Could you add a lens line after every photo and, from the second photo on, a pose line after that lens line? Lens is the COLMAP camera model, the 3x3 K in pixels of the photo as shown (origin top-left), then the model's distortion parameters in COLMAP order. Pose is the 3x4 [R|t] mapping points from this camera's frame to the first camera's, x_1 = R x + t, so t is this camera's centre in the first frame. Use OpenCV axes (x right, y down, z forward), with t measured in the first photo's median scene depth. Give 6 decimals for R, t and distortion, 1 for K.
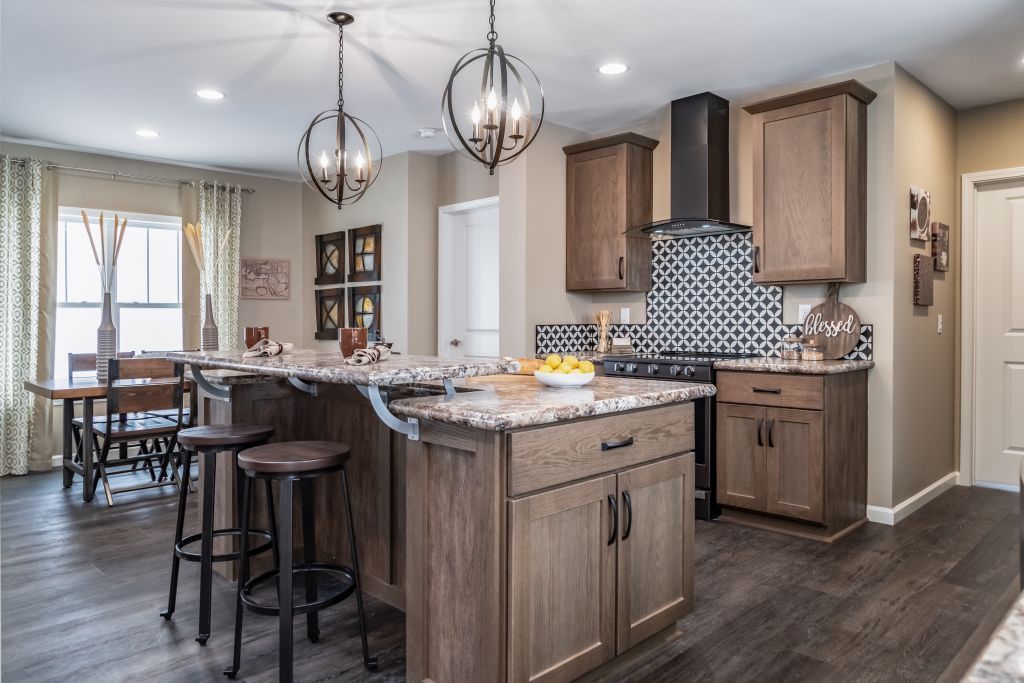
lens RADIAL K [[680.3, 0, 489.7], [0, 680.3, 332.6], [0, 0, 1]] dist [-0.017906, -0.000571]
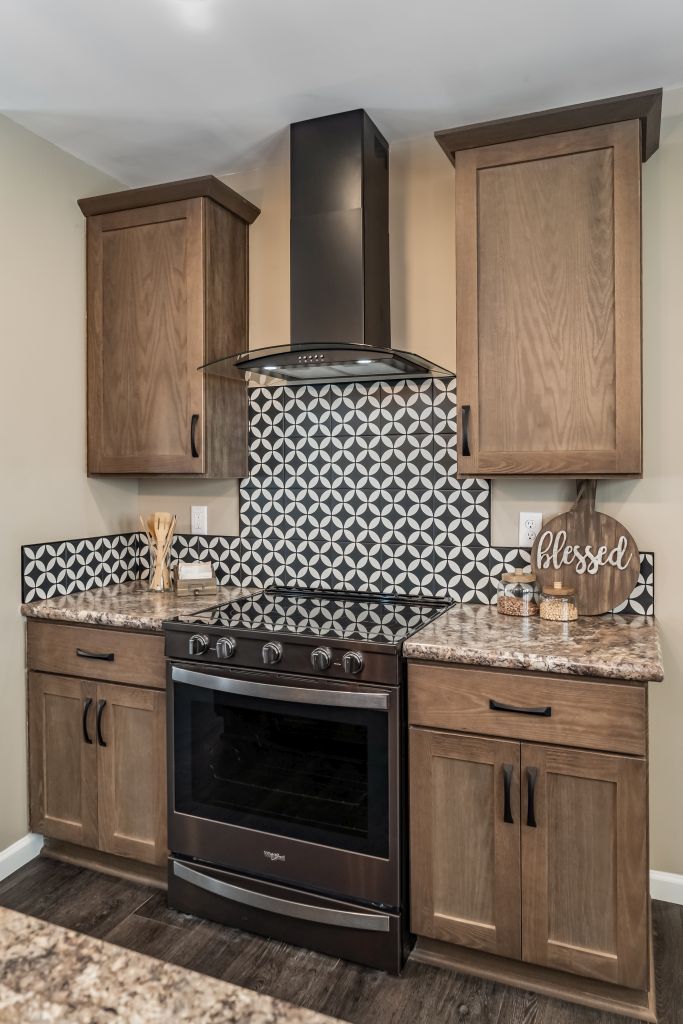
lens RADIAL K [[680.3, 0, 341.6], [0, 680.3, 489.6], [0, 0, 1]] dist [-0.017906, -0.000571]
pose [[0.903330, -0.010002, 0.428830, 0.069109], [0.008208, 0.999948, 0.006031, -0.054550], [-0.428868, -0.001928, 0.903365, 0.469326]]
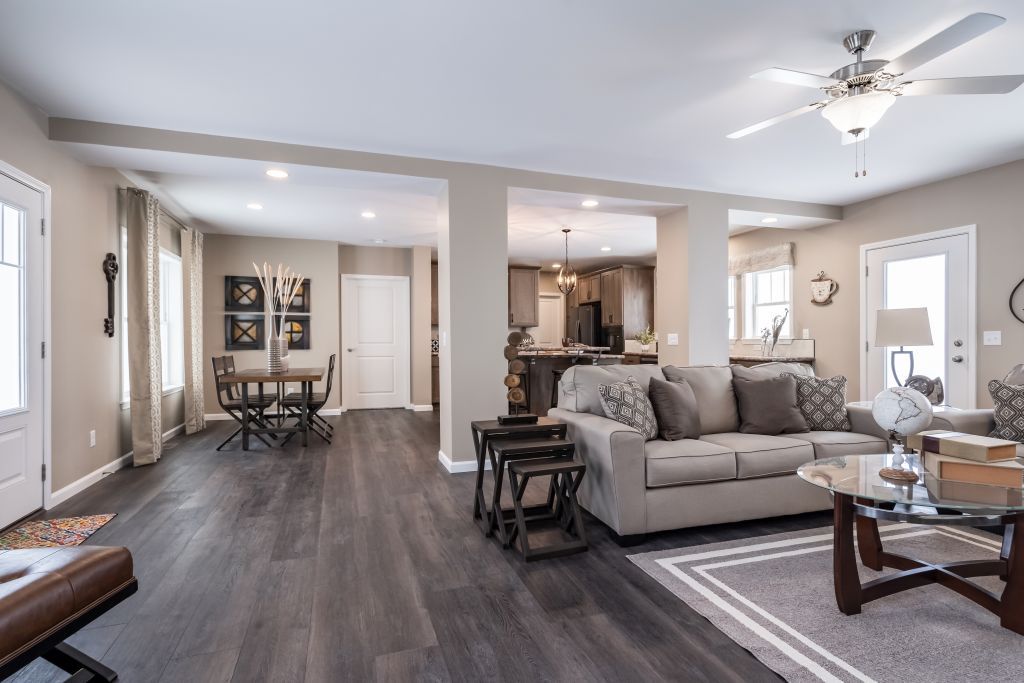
lens RADIAL K [[545.7, 0, 513.5], [0, 545.7, 342.5], [0, 0, 1]] dist [-0.019096, -0.000282]
pose [[0.438301, 0.002114, 0.898826, -1.443706], [0.010173, 0.999922, -0.007313, 0.014558], [-0.898771, 0.012349, 0.438245, -0.047612]]
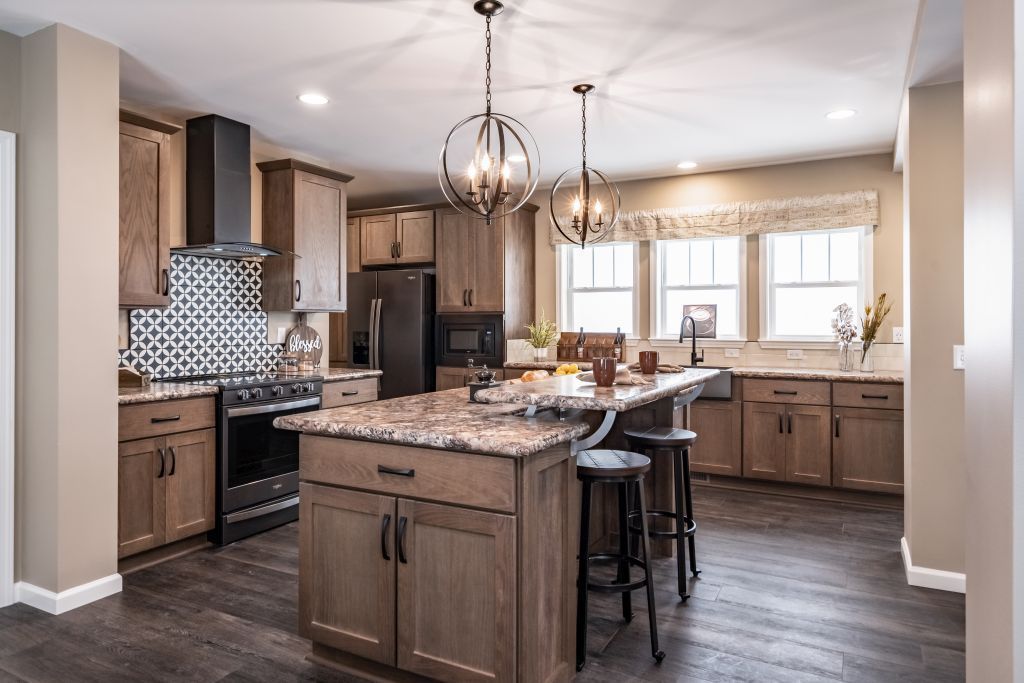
lens RADIAL K [[655.2, 0, 520.7], [0, 655.2, 315.4], [0, 0, 1]] dist [-0.021521, 0.000860]
pose [[-0.338670, 0.007145, 0.940878, -0.680471], [0.012772, 0.999914, -0.002995, -0.045432], [-0.940819, 0.011003, -0.338732, 0.835257]]
